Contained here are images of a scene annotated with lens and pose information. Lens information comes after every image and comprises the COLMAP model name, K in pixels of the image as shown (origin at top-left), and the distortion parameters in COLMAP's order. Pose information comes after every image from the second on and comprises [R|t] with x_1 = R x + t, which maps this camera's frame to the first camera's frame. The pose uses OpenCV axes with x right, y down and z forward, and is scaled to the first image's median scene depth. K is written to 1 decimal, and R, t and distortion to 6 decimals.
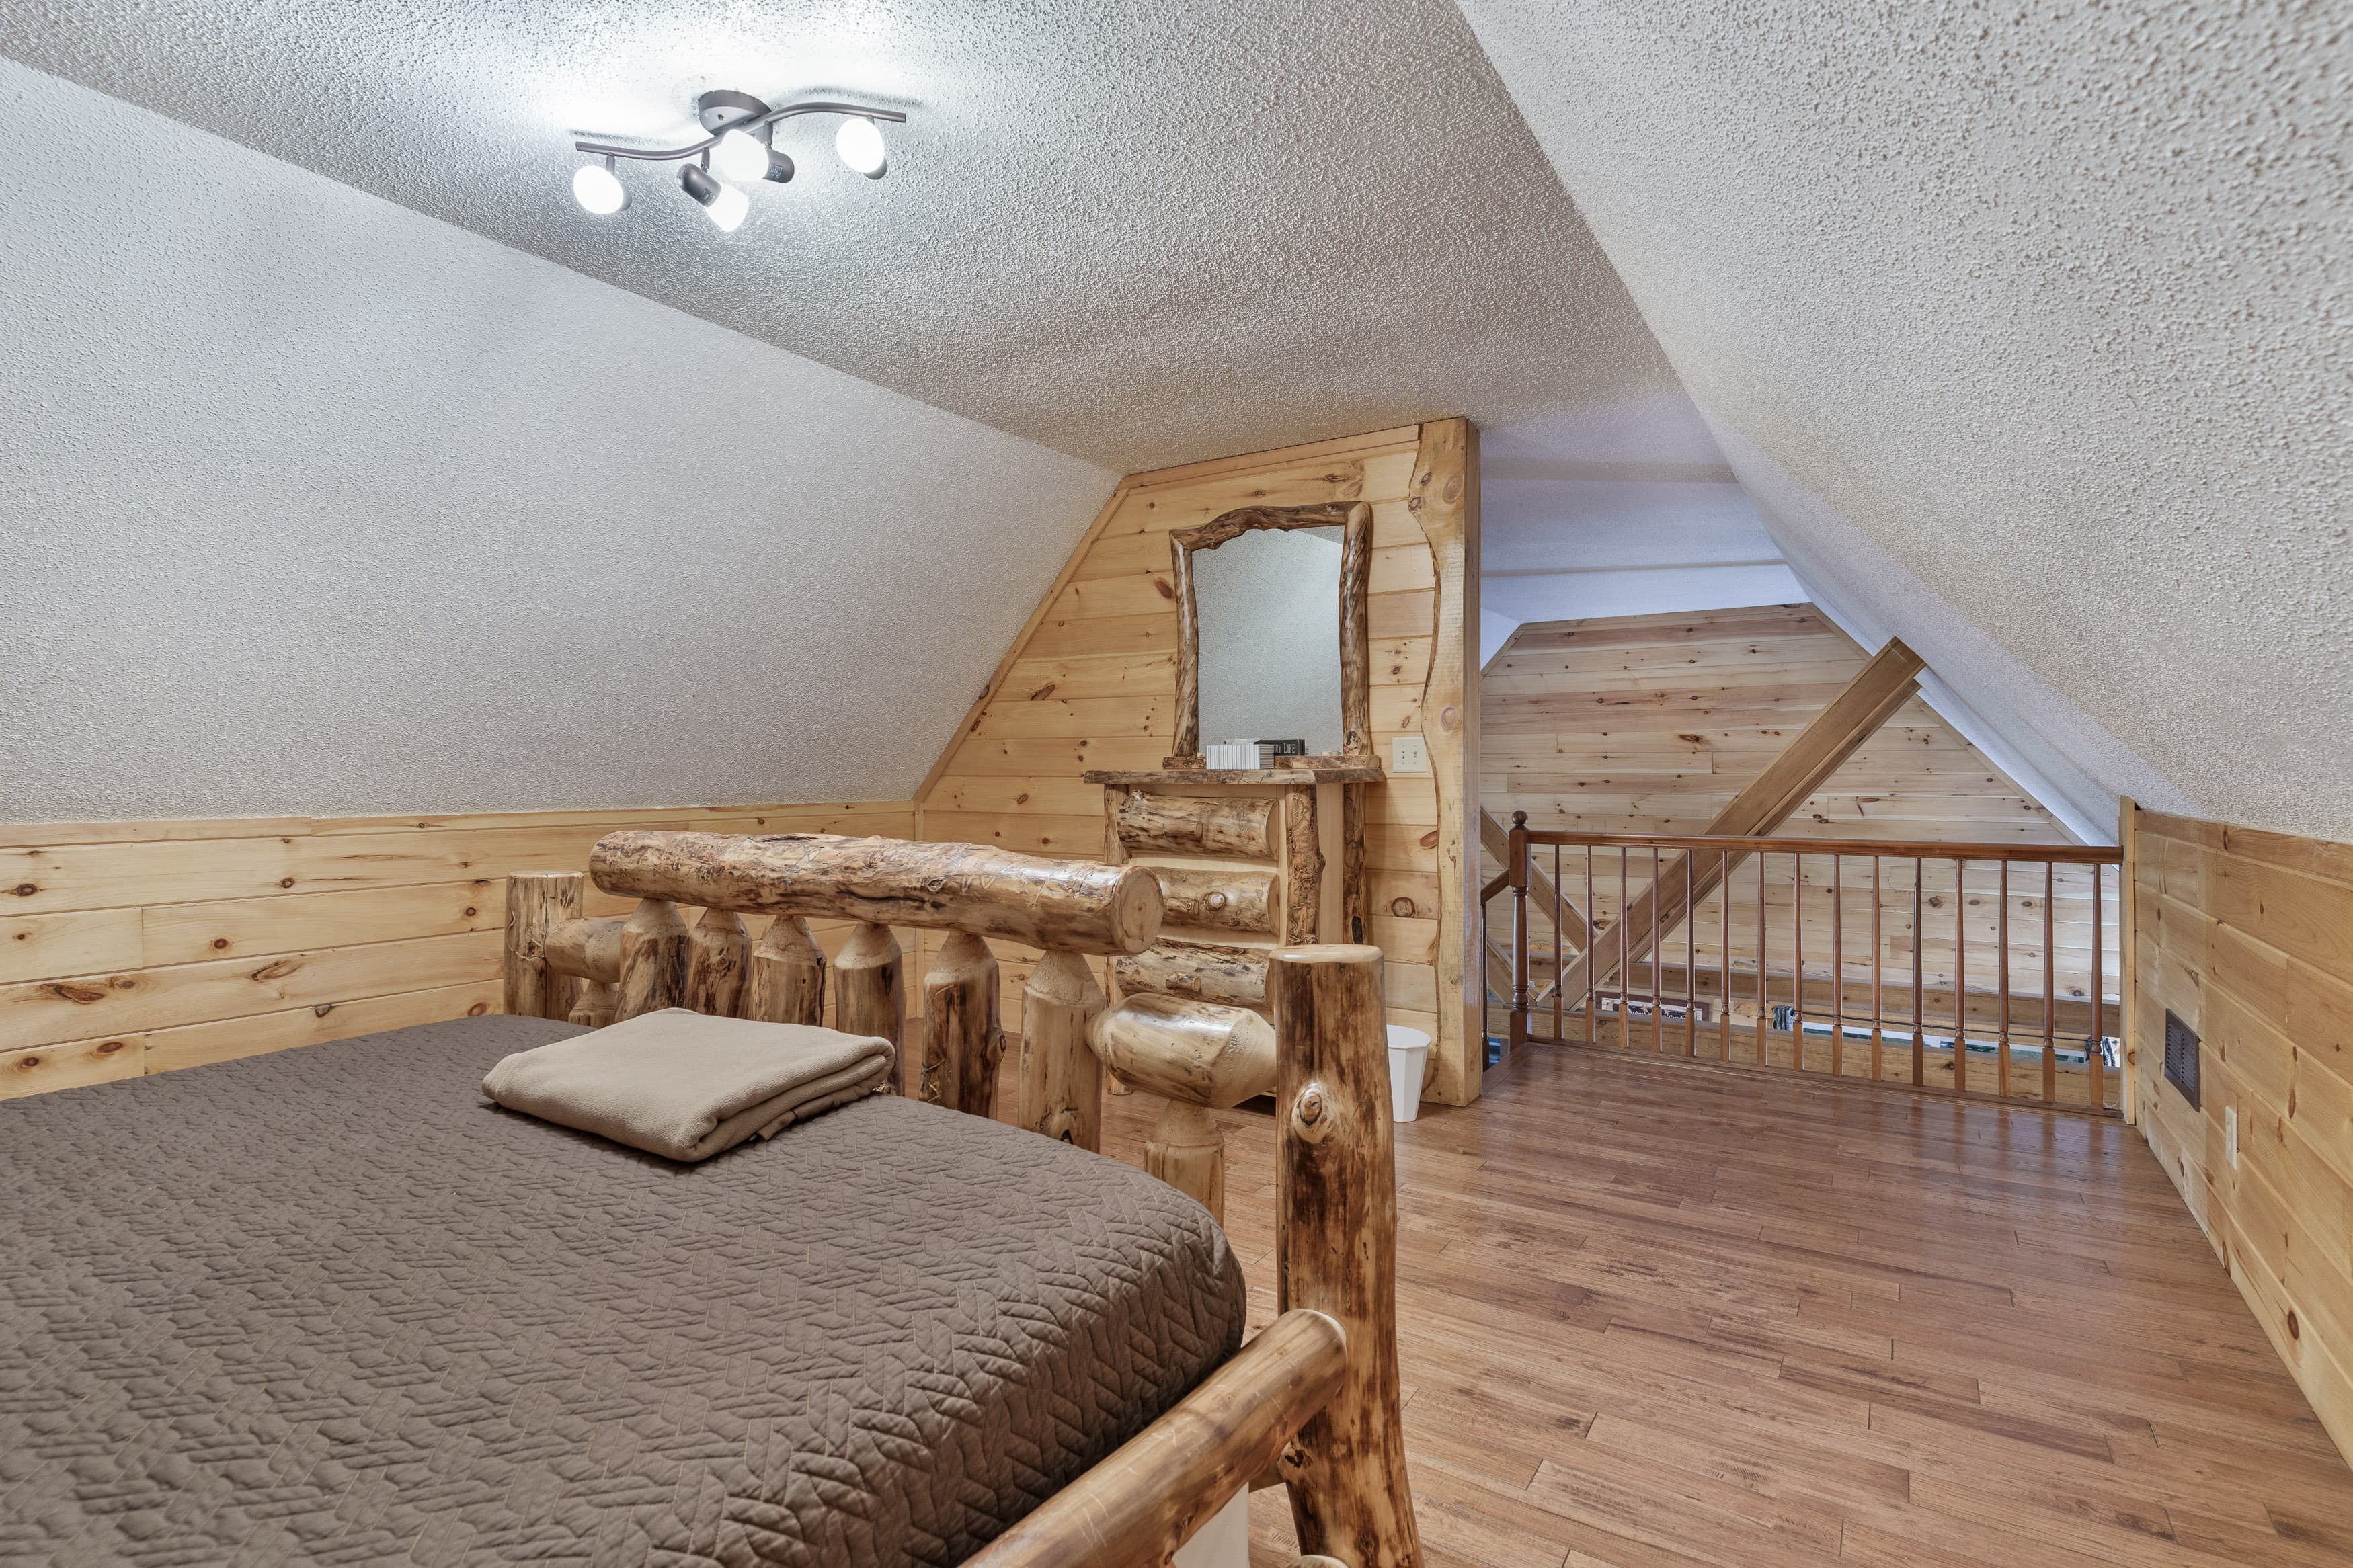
lens RADIAL K [[1110.2, 0, 1180.5], [0, 1110.2, 776.4], [0, 0, 1]] dist [0.000390, 0.000036]
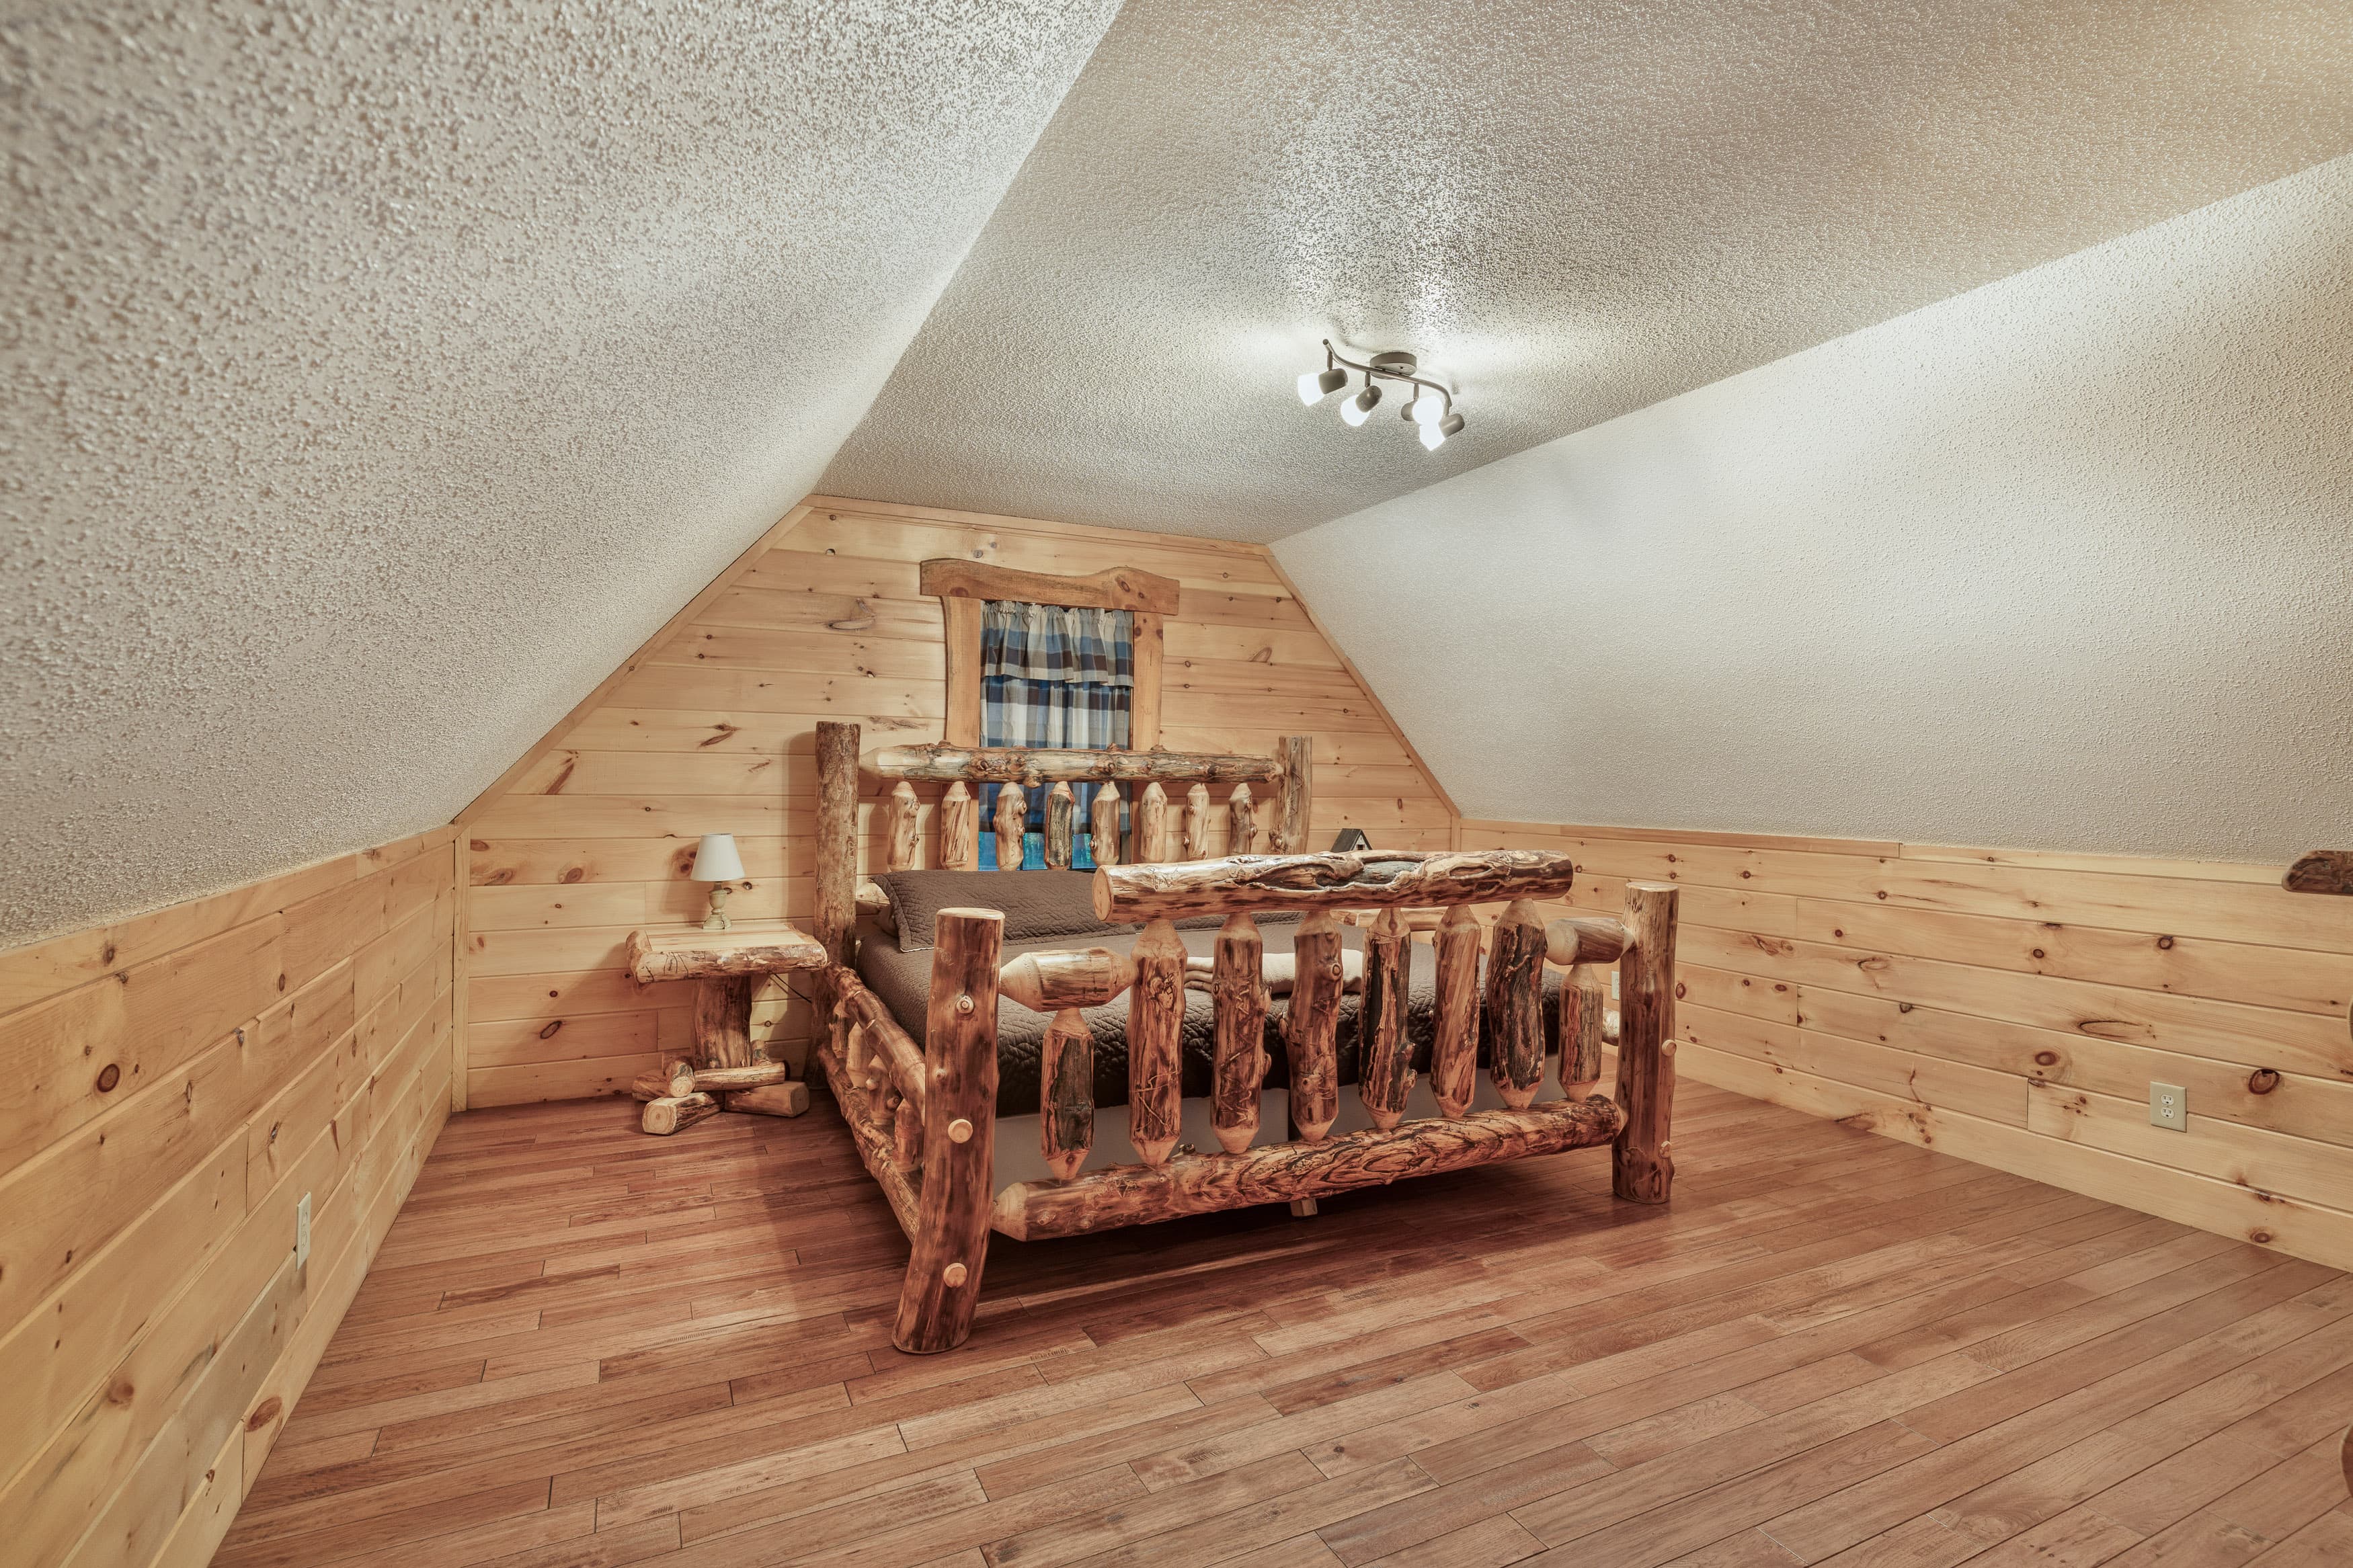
lens RADIAL K [[1110.2, 0, 1177.9], [0, 1110.2, 779.5], [0, 0, 1]] dist [0.000390, 0.000036]
pose [[-0.515645, 0.003513, -0.856795, 0.722212], [-0.011657, 0.999870, 0.011115, -0.039629], [0.856723, 0.015719, -0.515537, 1.083253]]
